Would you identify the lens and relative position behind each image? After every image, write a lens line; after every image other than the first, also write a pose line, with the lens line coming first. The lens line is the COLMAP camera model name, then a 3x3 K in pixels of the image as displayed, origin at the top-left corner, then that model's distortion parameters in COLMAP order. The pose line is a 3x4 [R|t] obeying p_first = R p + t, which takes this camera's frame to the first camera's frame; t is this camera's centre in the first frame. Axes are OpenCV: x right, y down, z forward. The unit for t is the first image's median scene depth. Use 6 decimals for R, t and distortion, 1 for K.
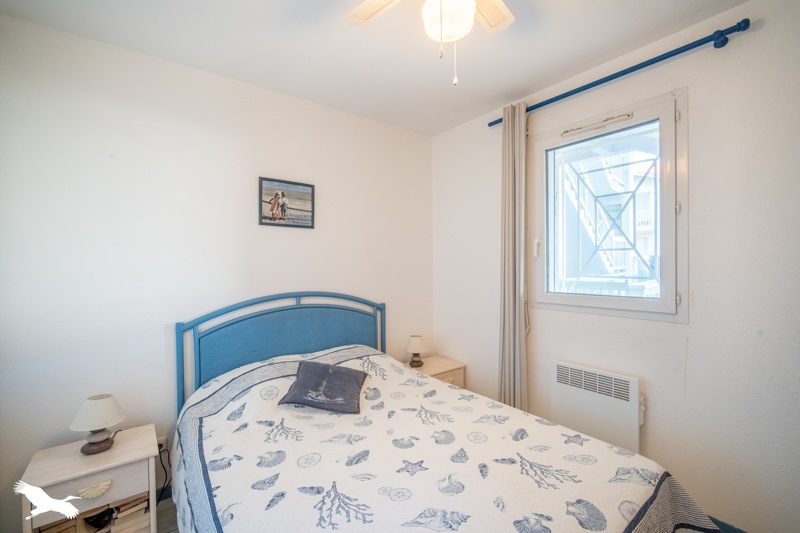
lens RADIAL K [[347.4, 0, 395.0], [0, 347.4, 270.8], [0, 0, 1]] dist [-0.010887, 0.000192]
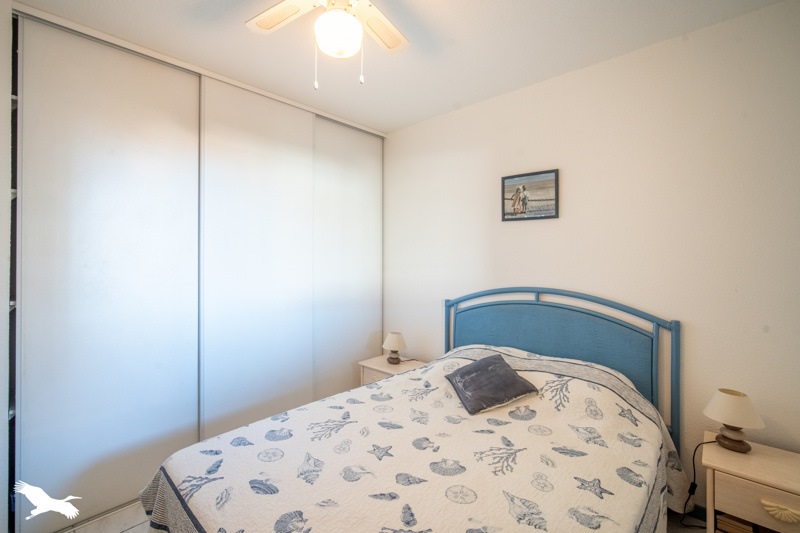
lens RADIAL K [[347.4, 0, 394.1], [0, 347.4, 260.8], [0, 0, 1]] dist [-0.010887, 0.000192]
pose [[0.178305, 0.016784, -0.983832, 0.617121], [-0.021901, 0.999675, 0.013085, -0.016420], [0.983732, 0.019214, 0.178614, 0.476182]]
